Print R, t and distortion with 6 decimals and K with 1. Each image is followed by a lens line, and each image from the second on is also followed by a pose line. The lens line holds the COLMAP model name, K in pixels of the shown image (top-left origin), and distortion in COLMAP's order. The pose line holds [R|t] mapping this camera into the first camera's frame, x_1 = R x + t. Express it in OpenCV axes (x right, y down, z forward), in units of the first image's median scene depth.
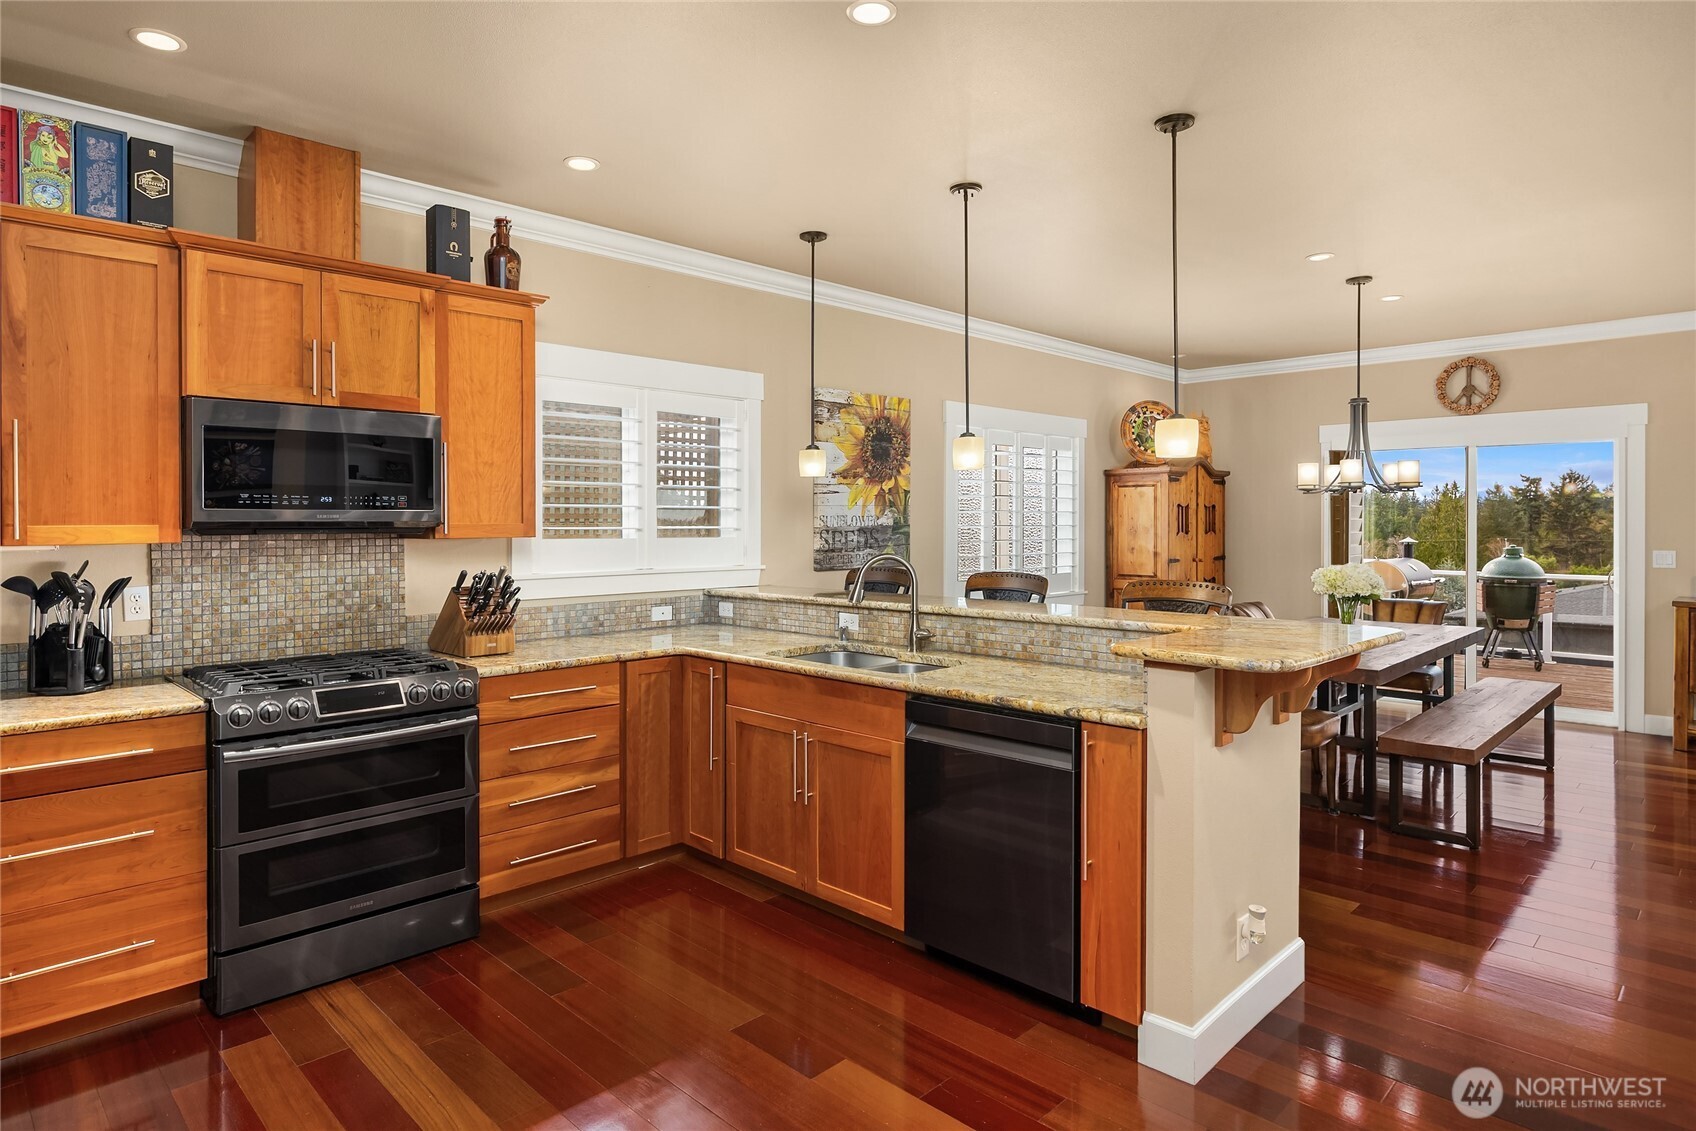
lens RADIAL K [[948.7, 0, 846.3], [0, 948.7, 517.6], [0, 0, 1]] dist [-0.003041, -0.000911]
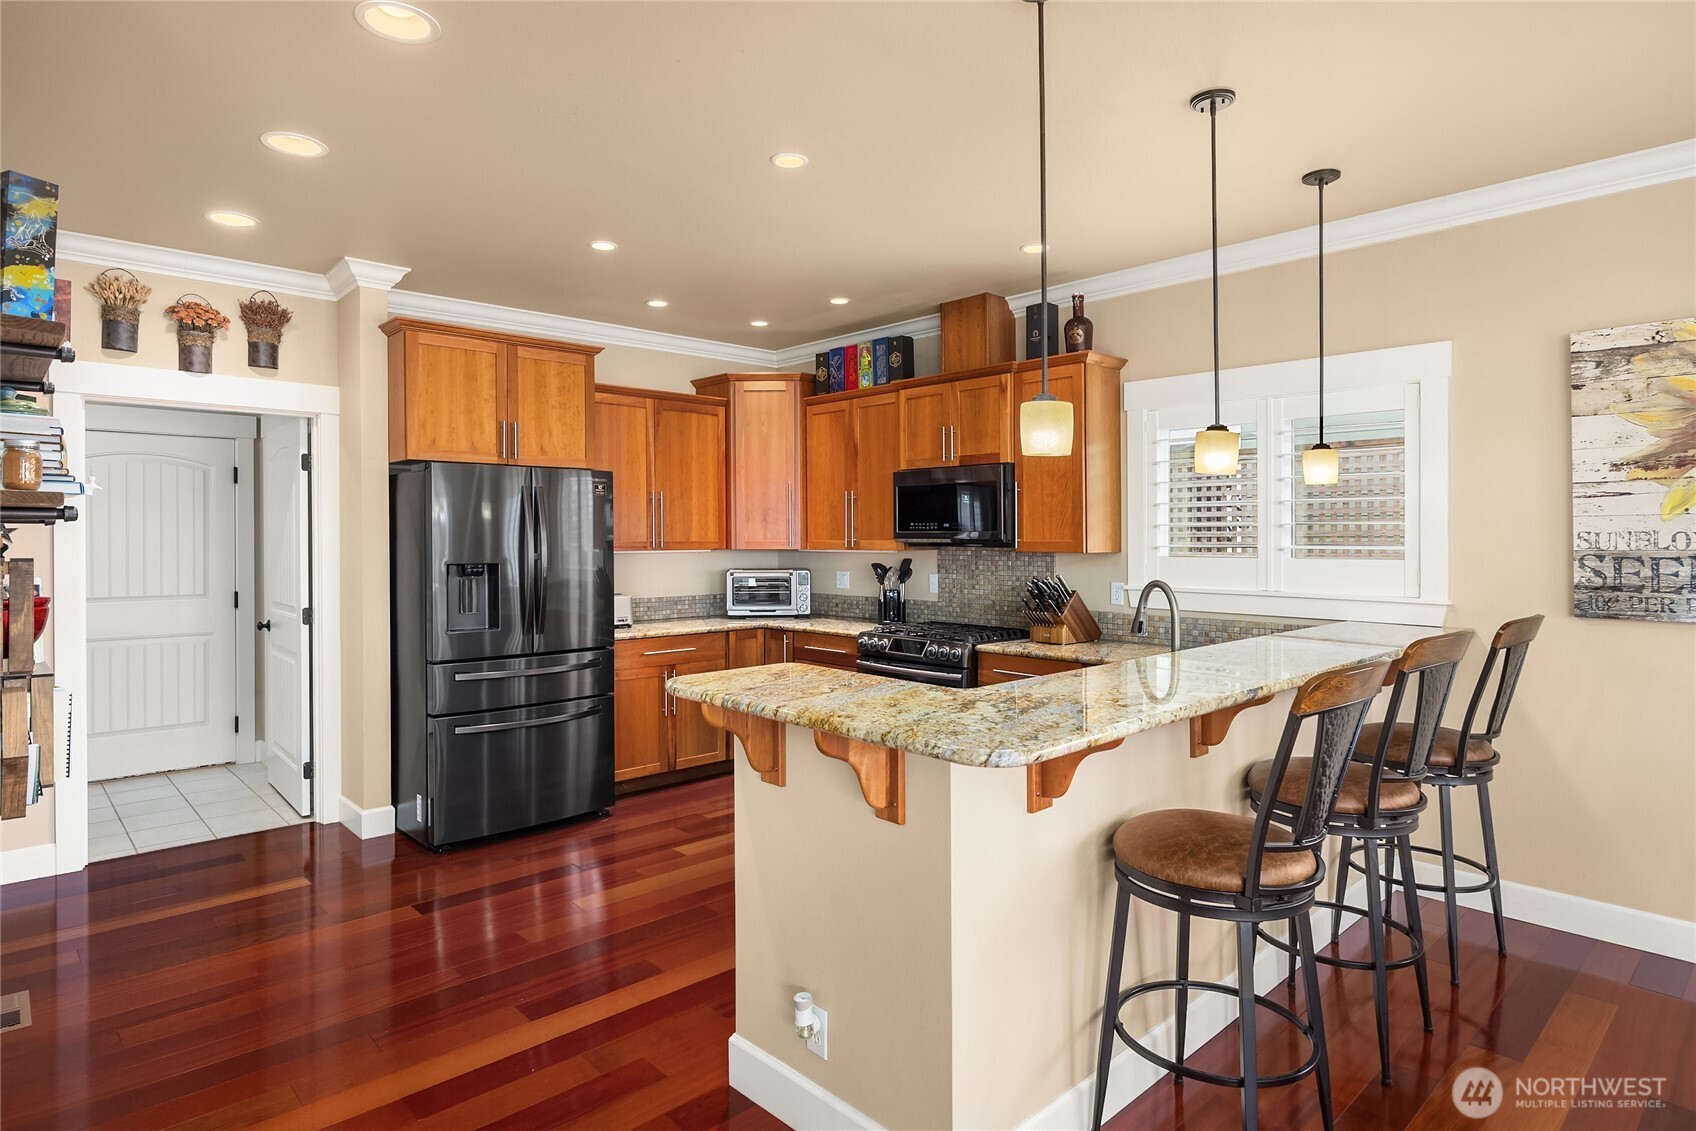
lens RADIAL K [[938.0, 0, 844.4], [0, 938.0, 543.7], [0, 0, 1]] dist [0.000287, 0.000277]
pose [[-0.032412, 0.006088, -0.999456, 0.832197], [0.000011, 0.999981, 0.006091, 0.002458], [0.999475, 0.000186, -0.032412, 0.700655]]
